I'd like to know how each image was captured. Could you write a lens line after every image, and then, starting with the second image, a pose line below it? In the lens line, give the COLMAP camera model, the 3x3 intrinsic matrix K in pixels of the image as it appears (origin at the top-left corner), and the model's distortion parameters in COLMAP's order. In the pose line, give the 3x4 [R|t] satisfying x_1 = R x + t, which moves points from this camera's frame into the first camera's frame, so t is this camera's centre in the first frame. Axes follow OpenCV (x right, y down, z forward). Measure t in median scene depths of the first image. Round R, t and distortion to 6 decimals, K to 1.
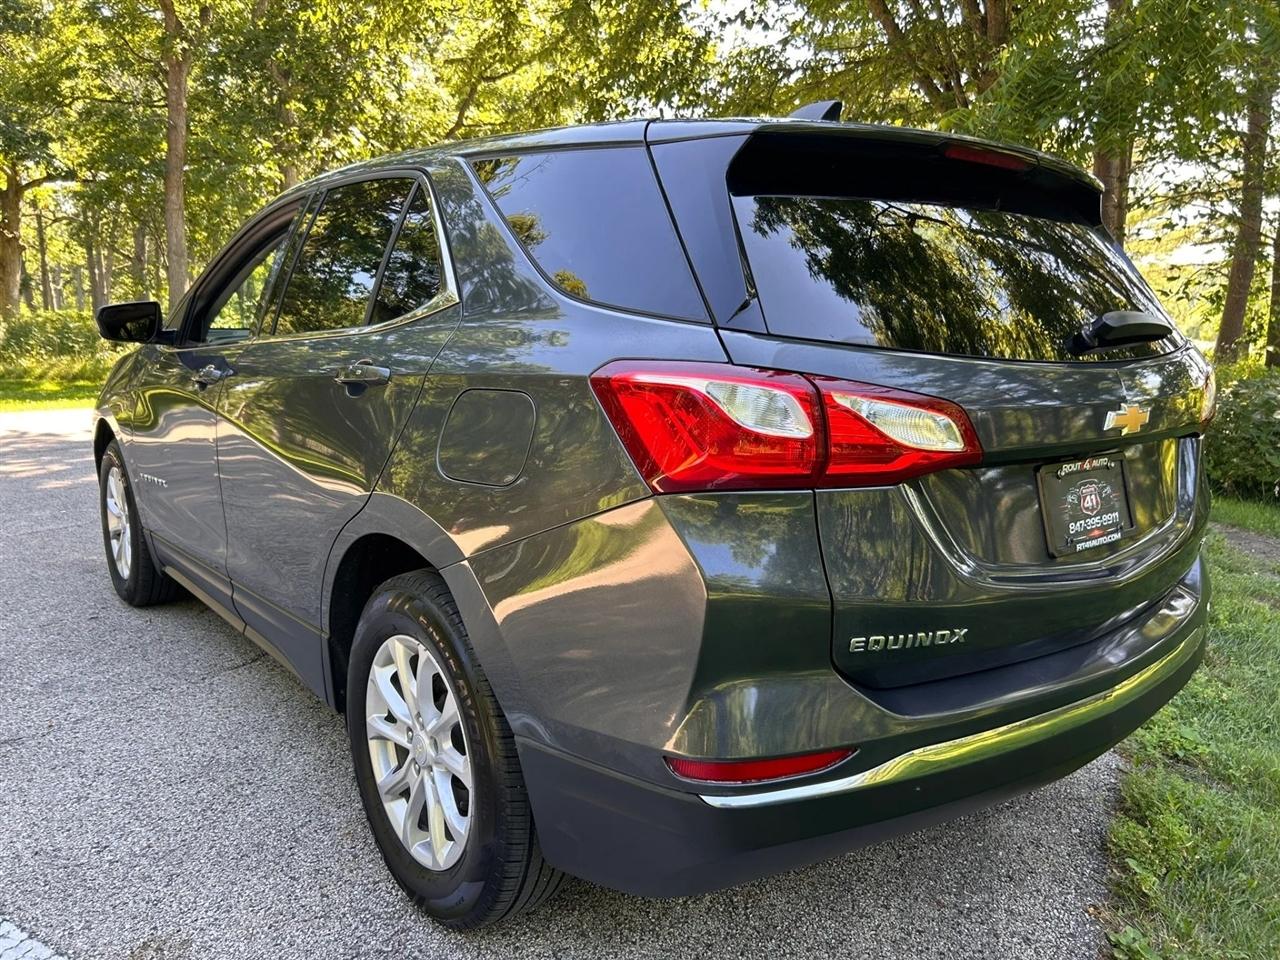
lens RADIAL K [[977.0, 0, 637.6], [0, 977.0, 481.2], [0, 0, 1]] dist [0.034720, -0.043818]
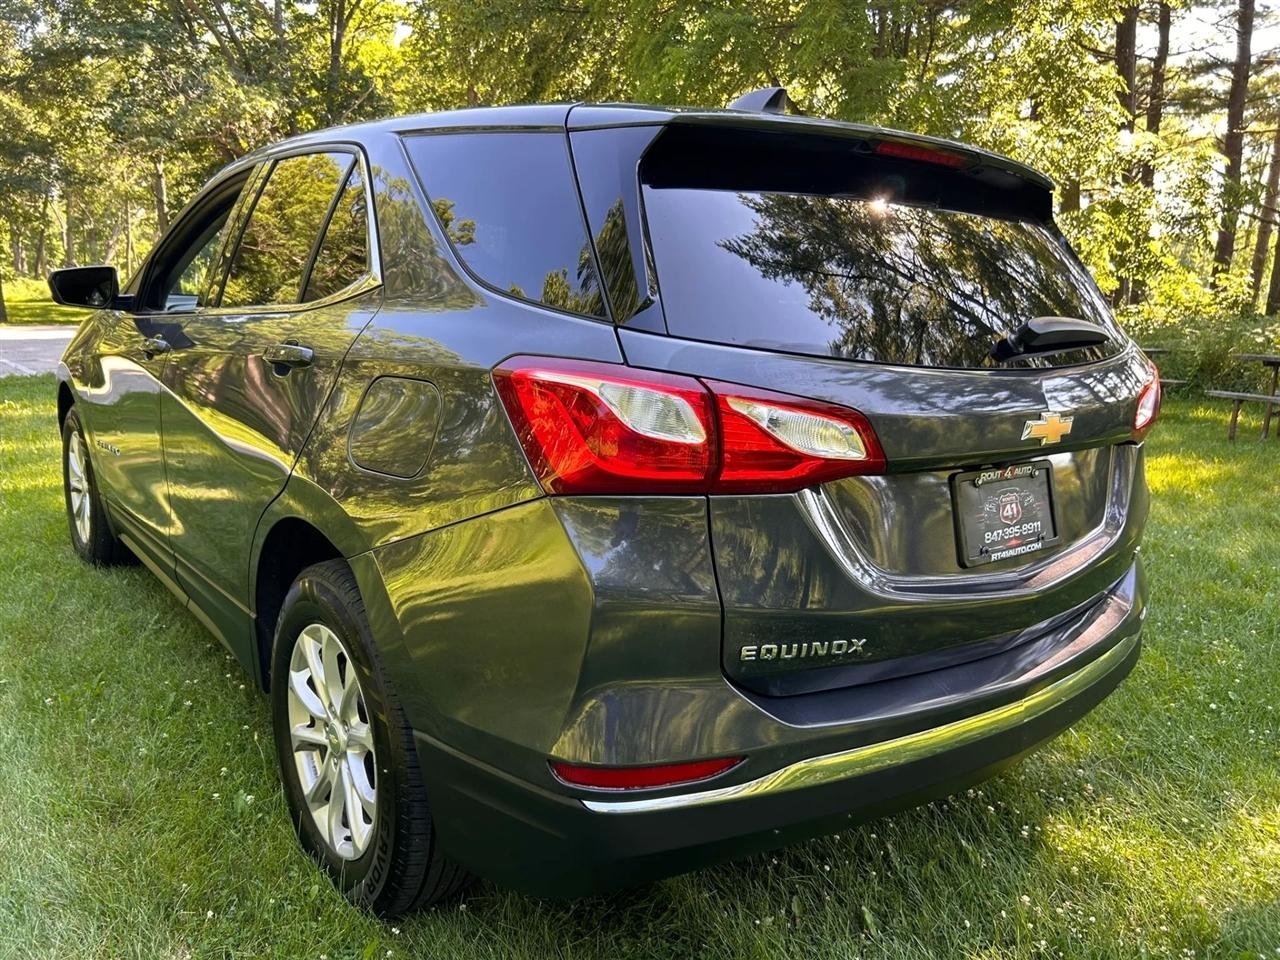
lens RADIAL K [[977.0, 0, 636.1], [0, 977.0, 483.7], [0, 0, 1]] dist [0.034720, -0.043818]
pose [[0.999487, 0.031980, -0.001818, 0.102380], [-0.031906, 0.998980, 0.031938, -0.030252], [0.002838, -0.031863, 0.999488, 0.018376]]
